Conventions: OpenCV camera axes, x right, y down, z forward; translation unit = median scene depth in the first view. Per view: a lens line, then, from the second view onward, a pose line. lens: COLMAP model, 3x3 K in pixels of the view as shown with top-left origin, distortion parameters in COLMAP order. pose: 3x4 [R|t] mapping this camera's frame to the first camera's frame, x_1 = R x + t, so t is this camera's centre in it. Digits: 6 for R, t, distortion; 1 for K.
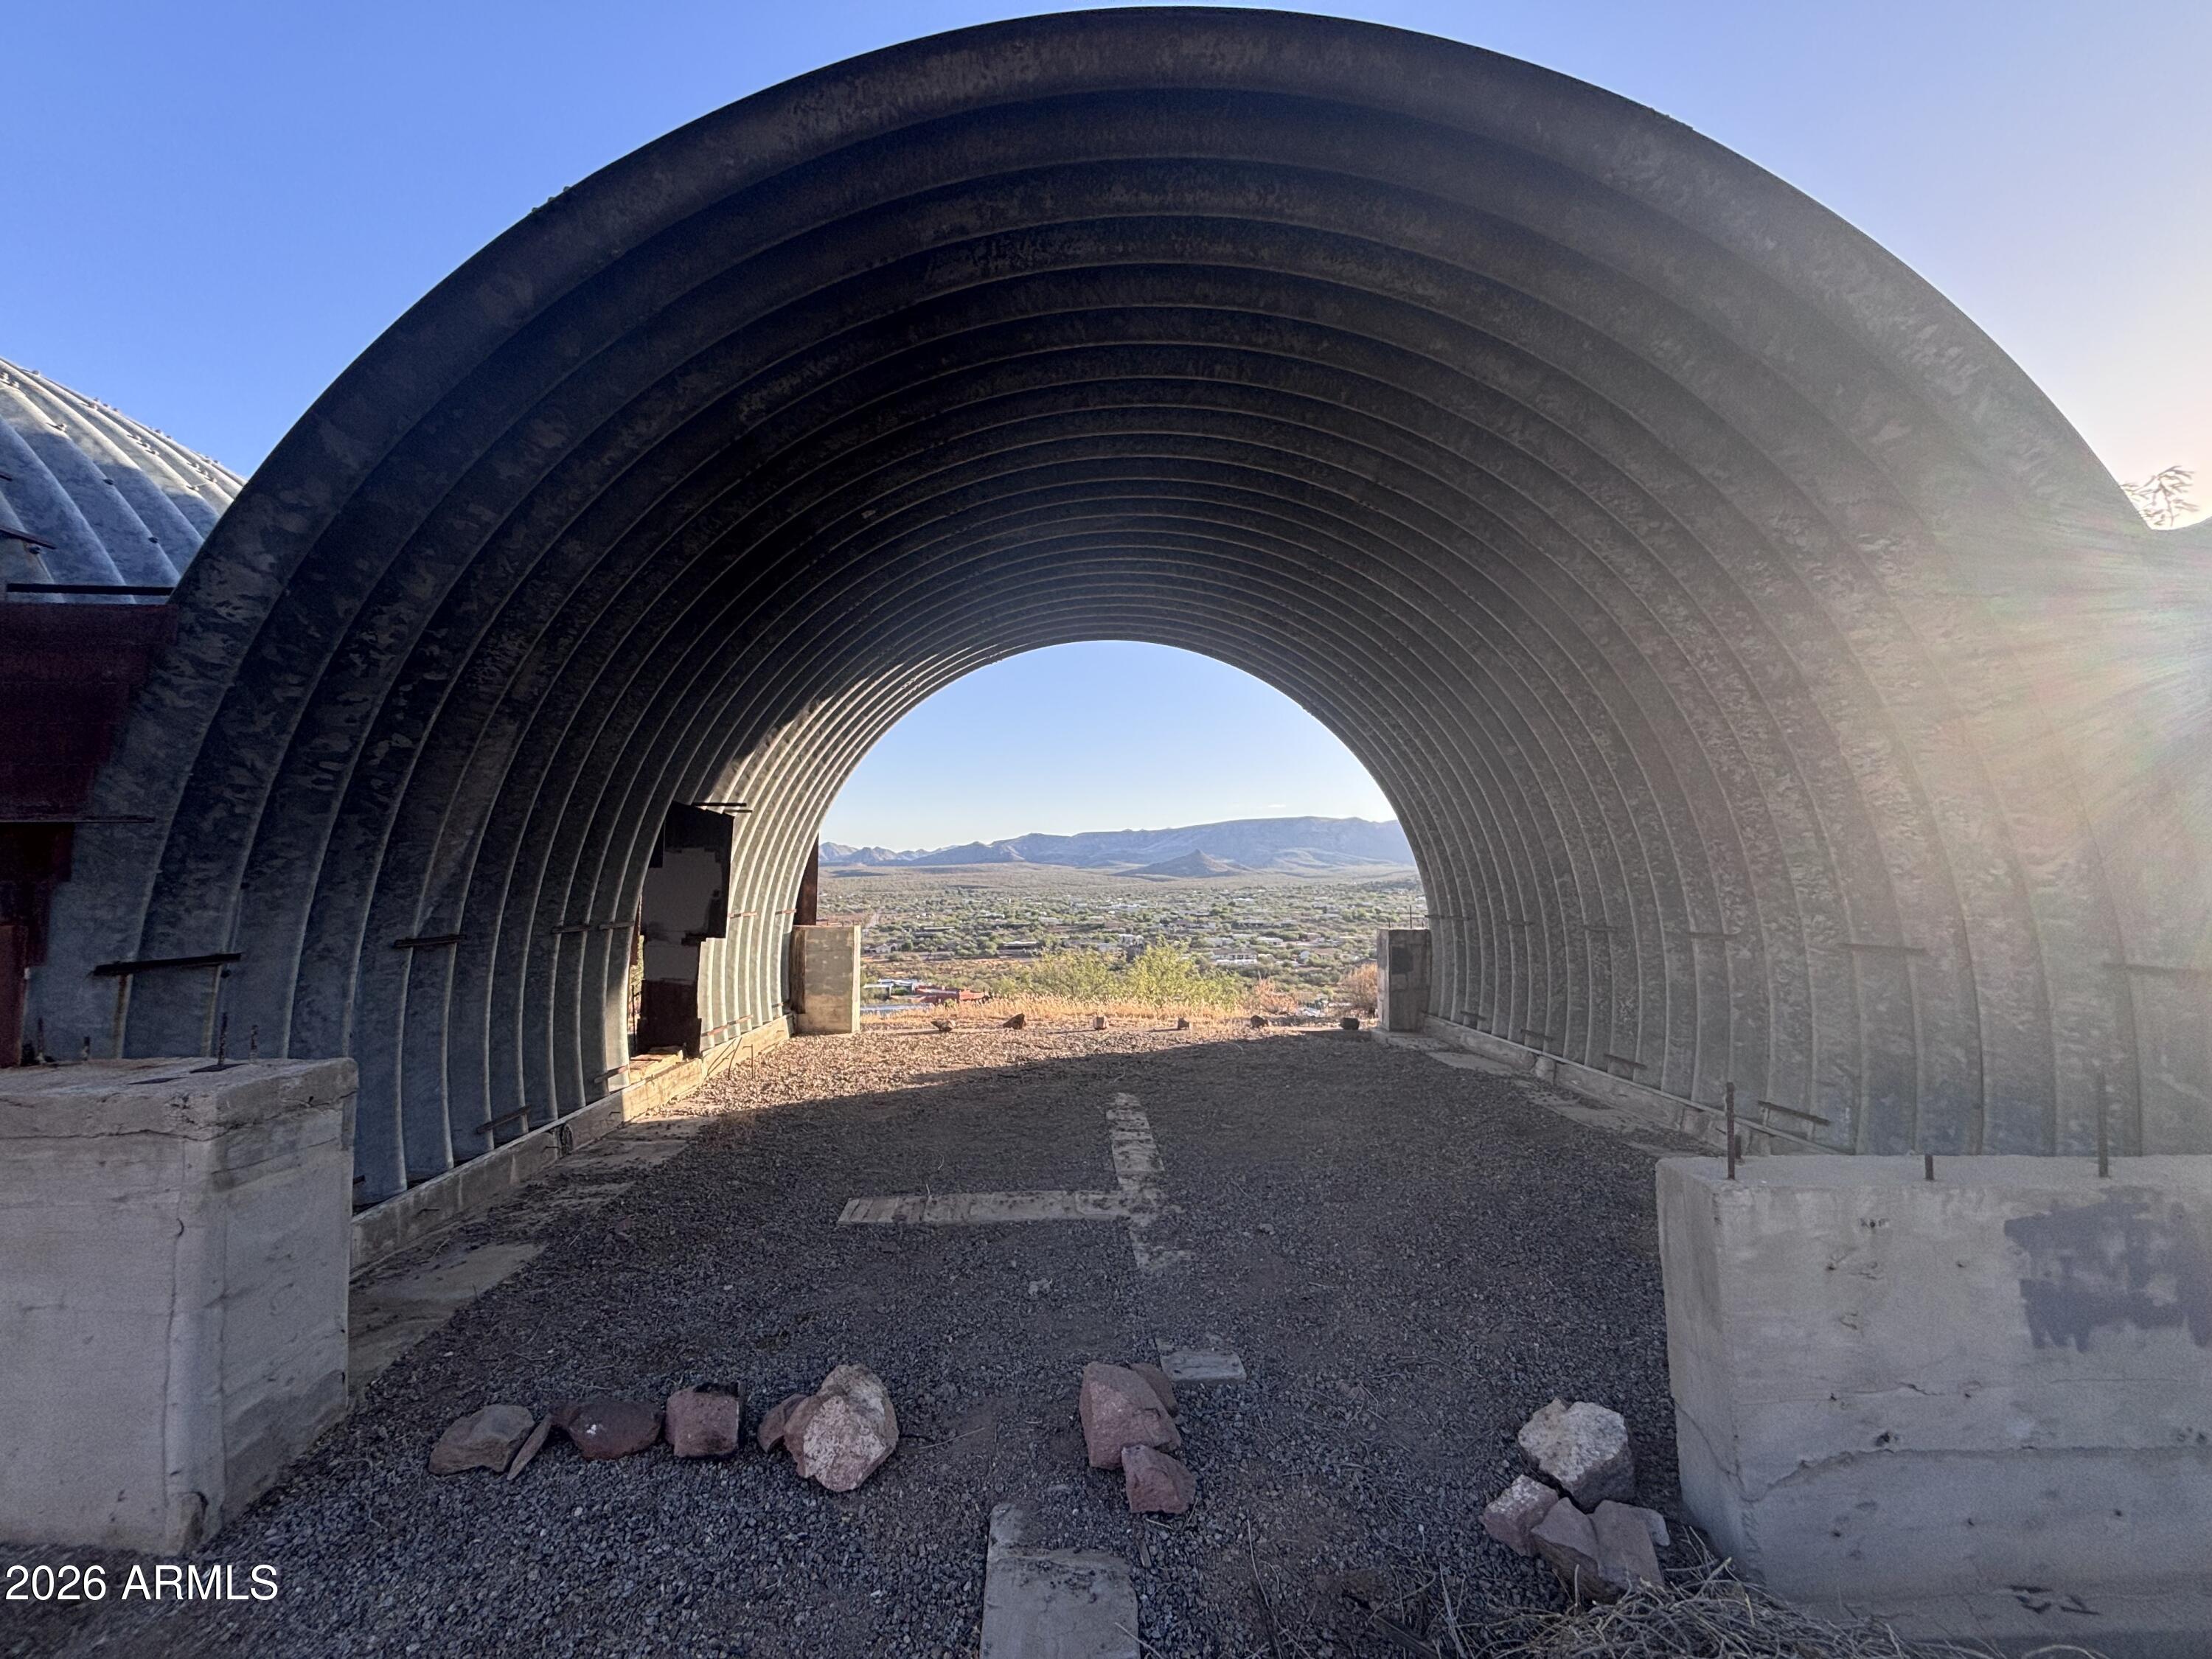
lens RADIAL K [[889.5, 0, 1113.5], [0, 889.5, 829.7], [0, 0, 1]] dist [0.003602, -0.000256]
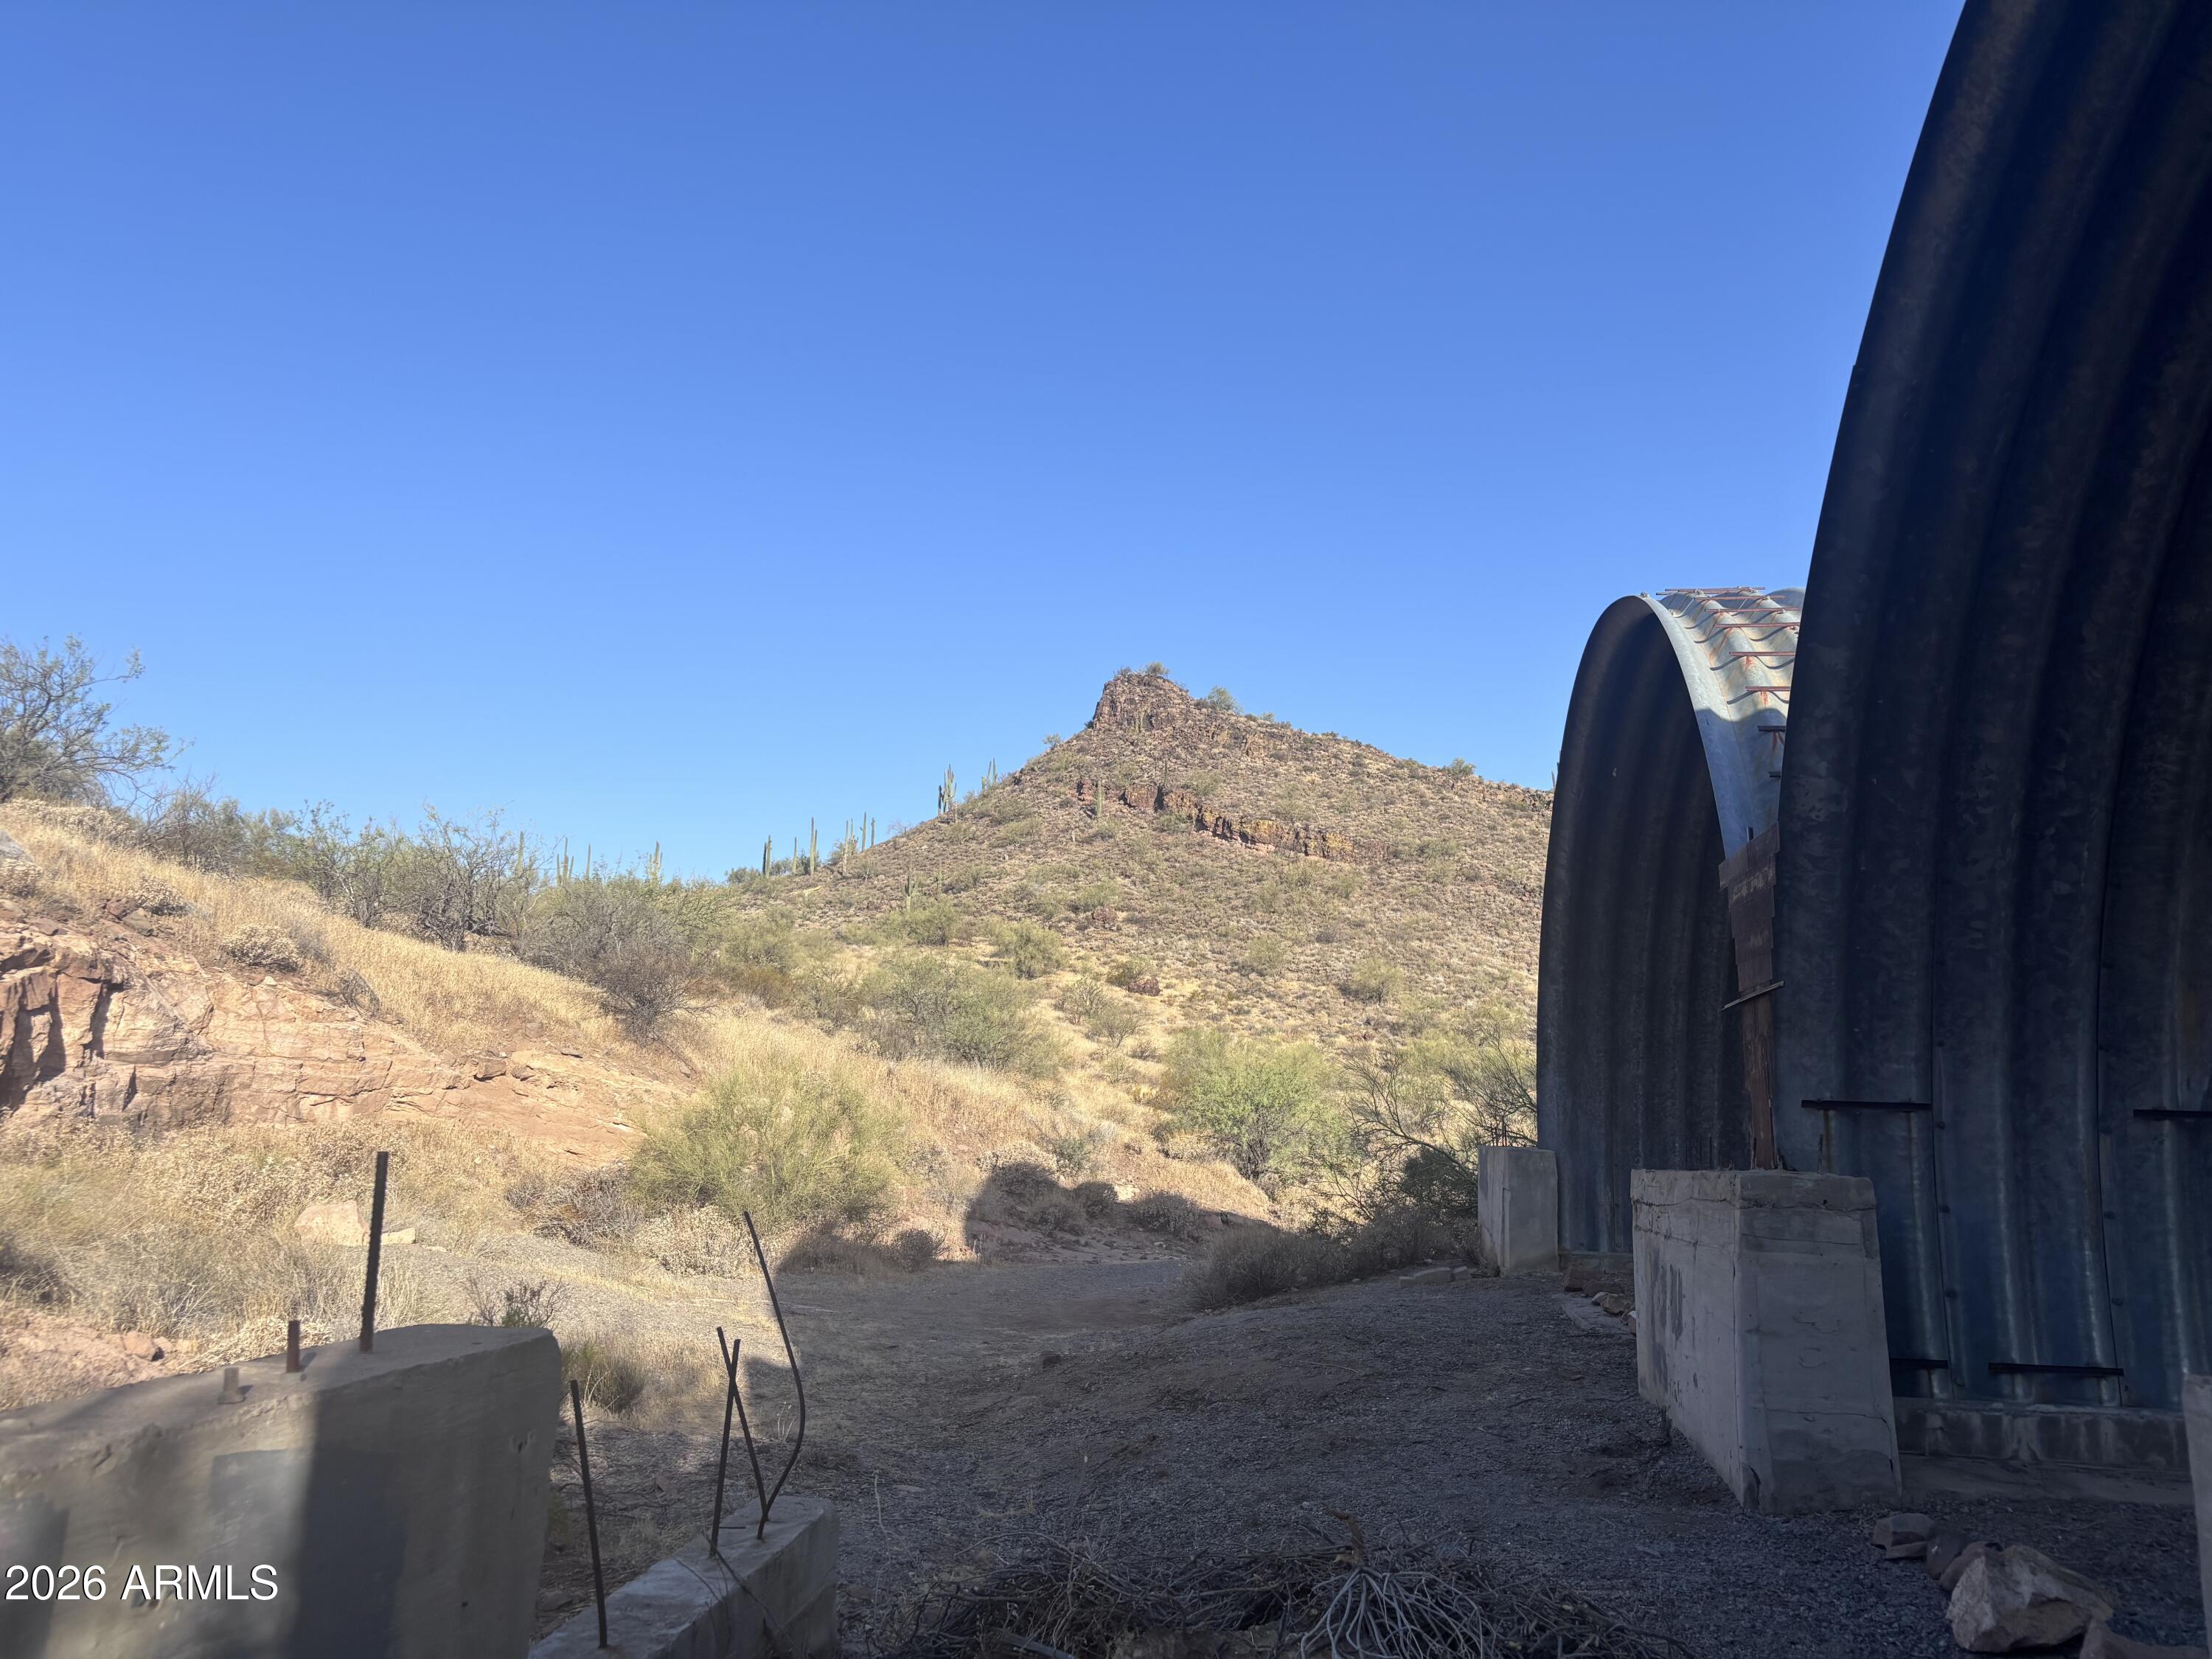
lens RADIAL K [[1662.0, 0, 1113.2], [0, 1662.0, 835.6], [0, 0, 1]] dist [0.065506, -0.061657]
pose [[-0.180763, -0.181133, -0.966703, 0.292073], [0.033236, 0.981209, -0.190066, 0.039945], [0.982965, -0.066486, -0.171346, 0.087514]]
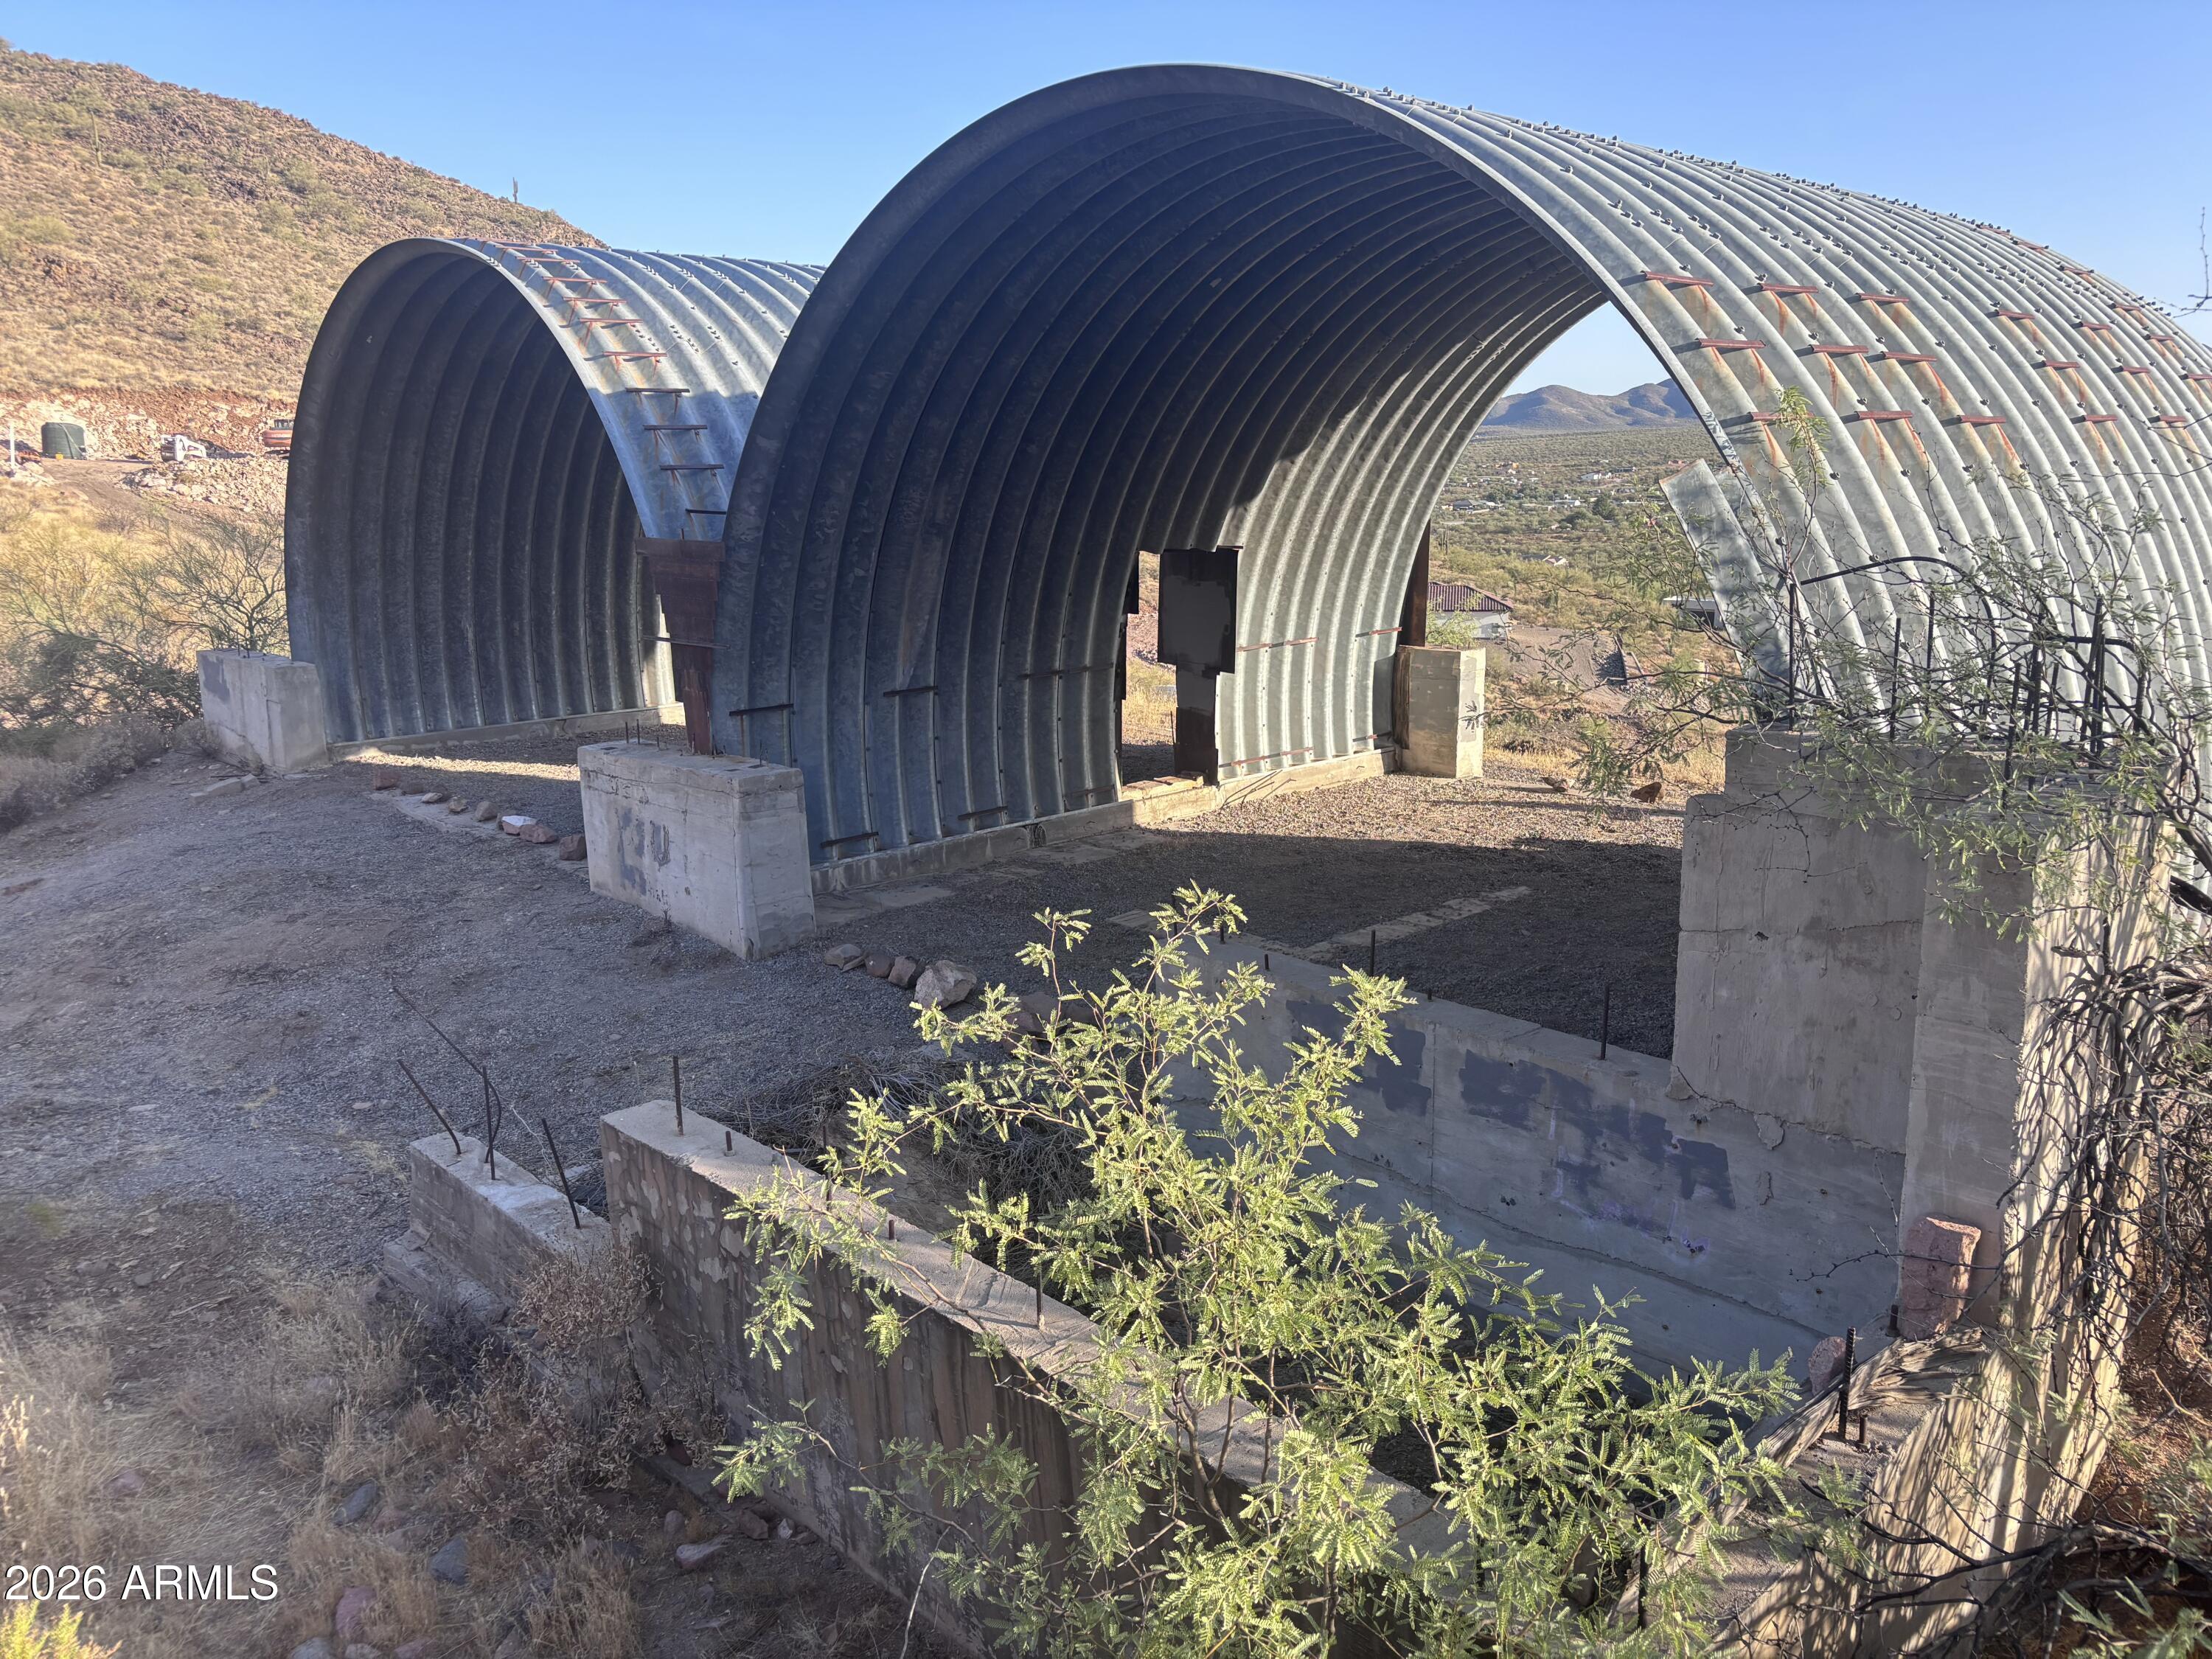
lens RADIAL K [[1675.8, 0, 1104.5], [0, 1675.8, 845.8], [0, 0, 1]] dist [0.066705, -0.073022]
pose [[0.649195, 0.157148, -0.744212, 0.477099], [0.066088, 0.963071, 0.261012, -0.101724], [0.757746, -0.218631, 0.614835, -0.164956]]
